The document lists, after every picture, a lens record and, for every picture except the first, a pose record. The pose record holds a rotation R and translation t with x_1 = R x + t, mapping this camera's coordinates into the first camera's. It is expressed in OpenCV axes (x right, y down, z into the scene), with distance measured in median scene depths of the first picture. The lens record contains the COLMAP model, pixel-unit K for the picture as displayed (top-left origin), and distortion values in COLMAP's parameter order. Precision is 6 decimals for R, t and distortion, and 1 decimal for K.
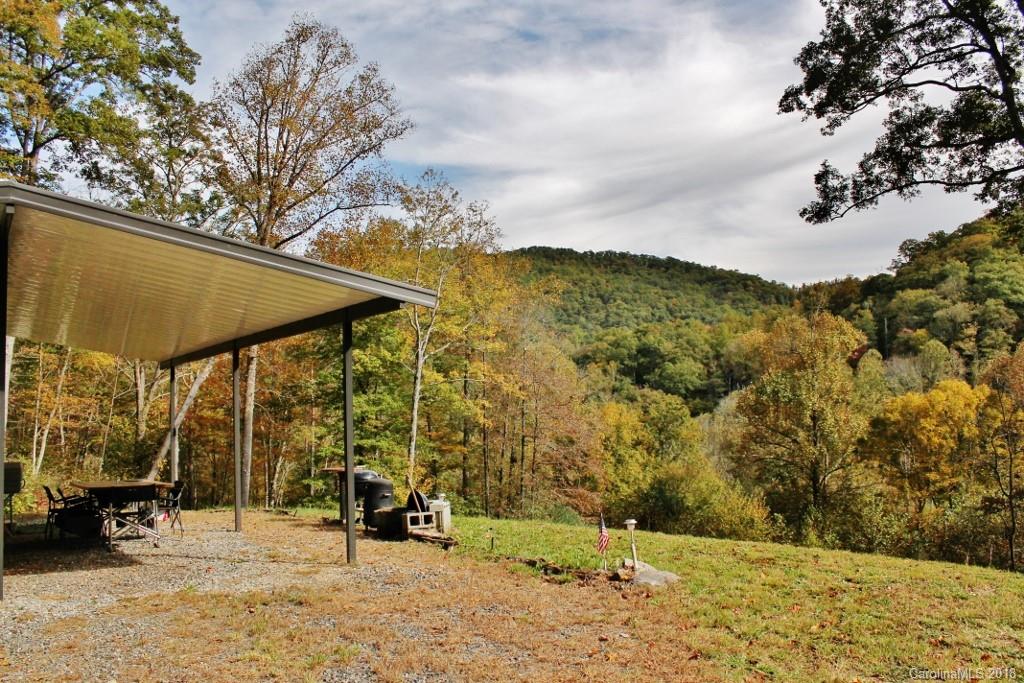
lens RADIAL K [[872.5, 0, 512.0], [0, 872.5, 341.5], [0, 0, 1]] dist [-0.166252, 0.158901]
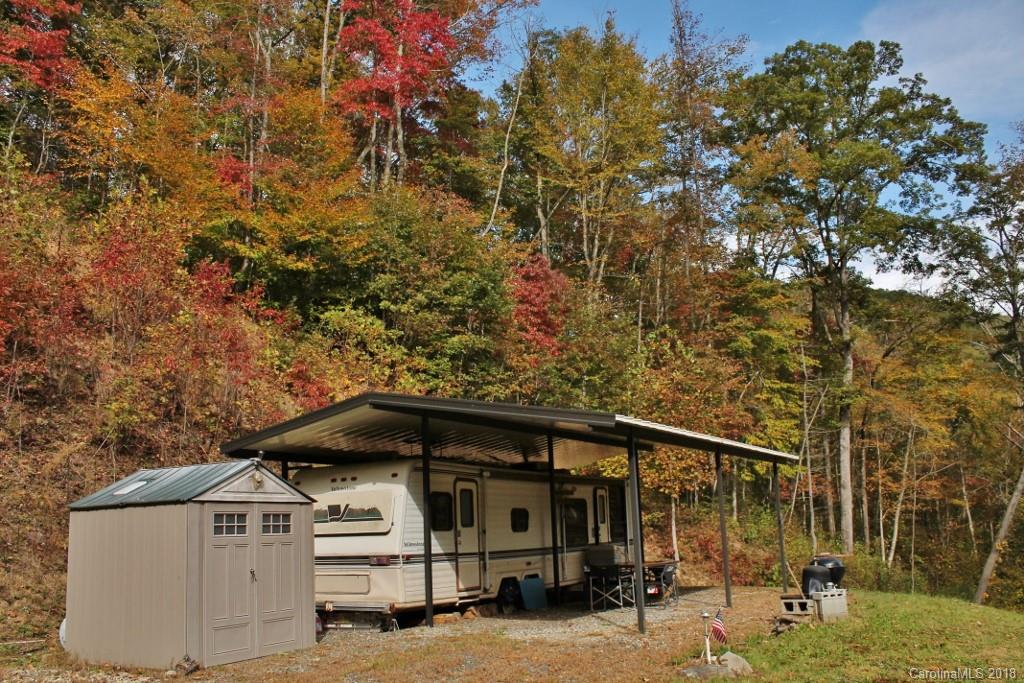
lens RADIAL K [[872.5, 0, 512.0], [0, 872.5, 341.5], [0, 0, 1]] dist [-0.166252, 0.158901]
pose [[0.469013, -0.176446, -0.865386, 0.026310], [0.094639, 0.984239, -0.149388, 0.000474], [0.878106, -0.011835, 0.478320, 0.007885]]
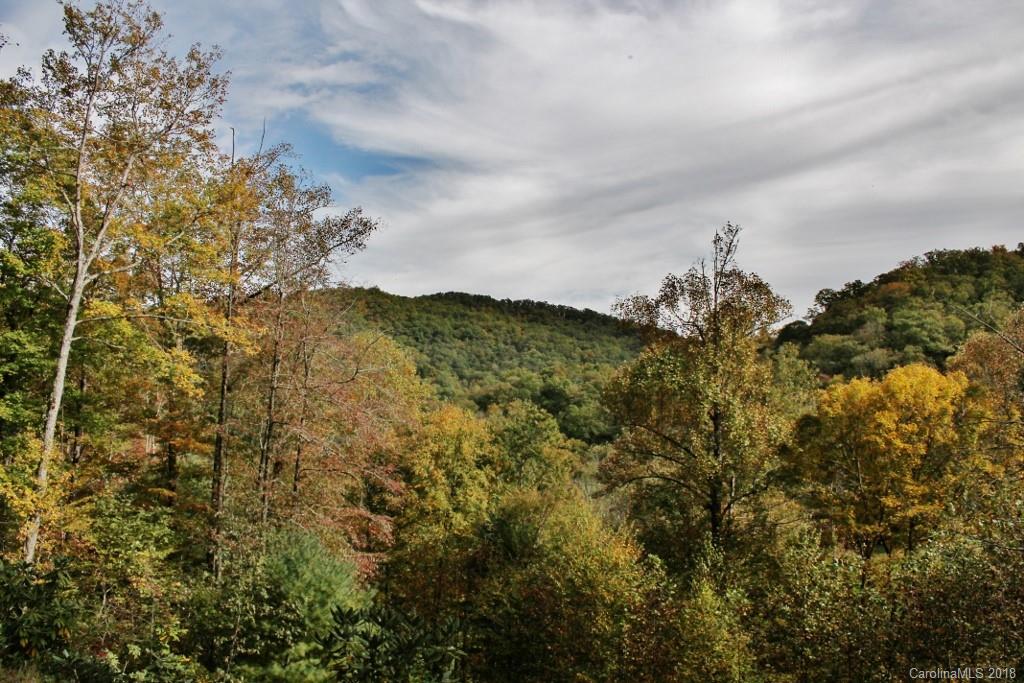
lens RADIAL K [[872.5, 0, 512.0], [0, 872.5, 341.5], [0, 0, 1]] dist [-0.166252, 0.158901]
pose [[0.994779, 0.045020, 0.091581, 0.025945], [-0.039585, 0.997394, -0.060322, 0.015907], [-0.094058, 0.056382, 0.993969, 0.067602]]
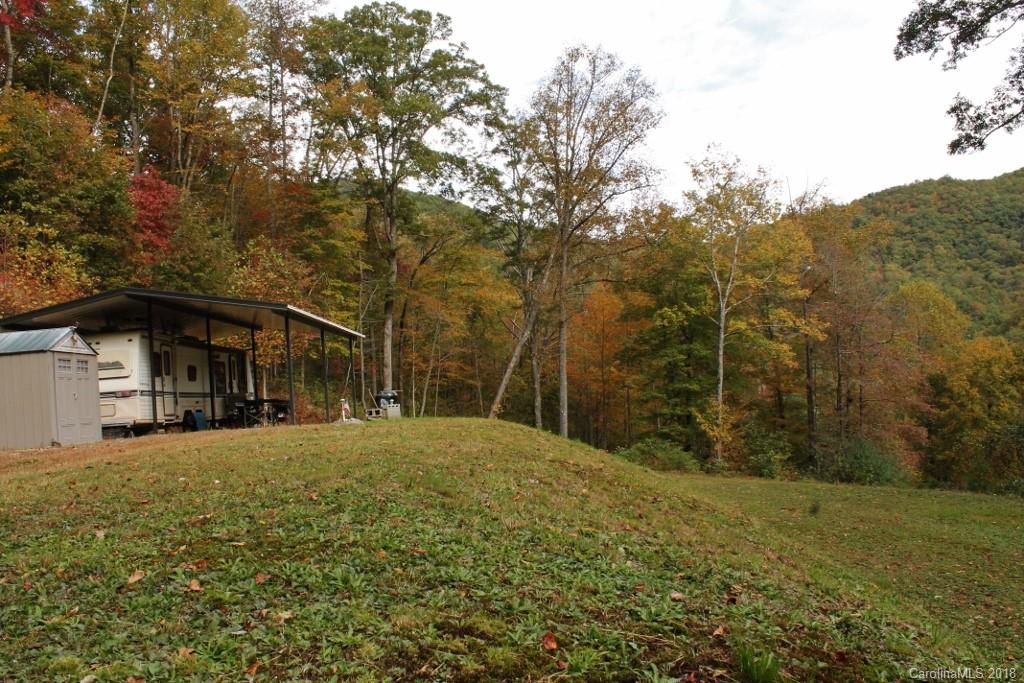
lens RADIAL K [[872.5, 0, 512.0], [0, 872.5, 341.5], [0, 0, 1]] dist [-0.166252, 0.158901]
pose [[0.845735, -0.065492, -0.529569, 0.045417], [0.092195, 0.995449, 0.024130, 0.001276], [0.525578, -0.069231, 0.847924, -0.017567]]
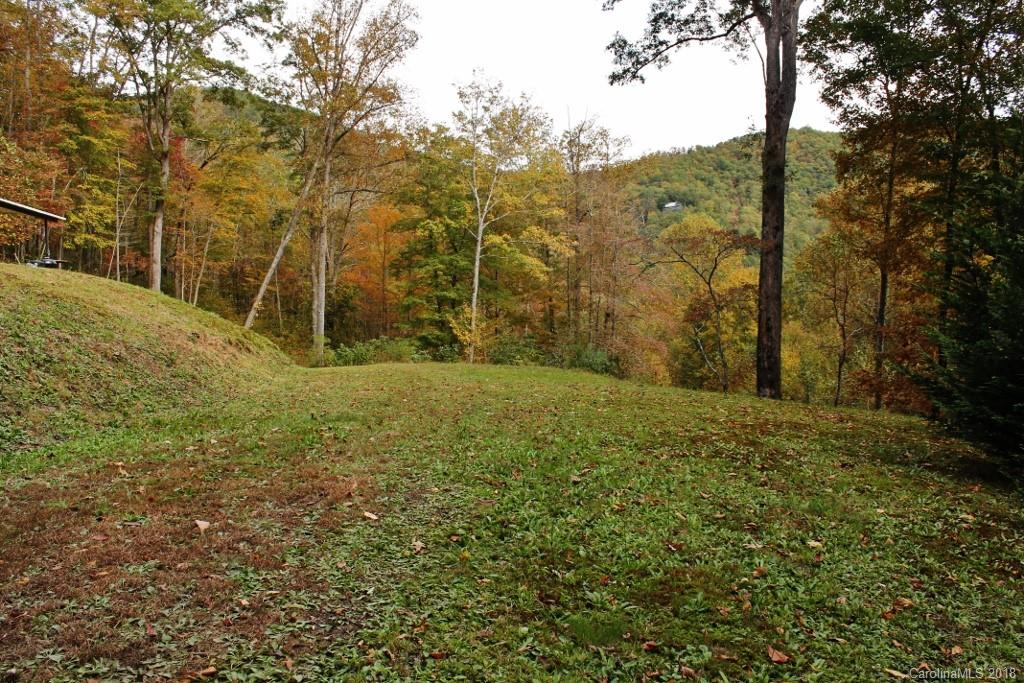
lens RADIAL K [[872.5, 0, 512.0], [0, 872.5, 341.5], [0, 0, 1]] dist [-0.166252, 0.158901]
pose [[0.915955, 0.010417, -0.401145, 0.075551], [0.040376, 0.992197, 0.117958, 0.007029], [0.399244, -0.124240, 0.908388, -0.019086]]
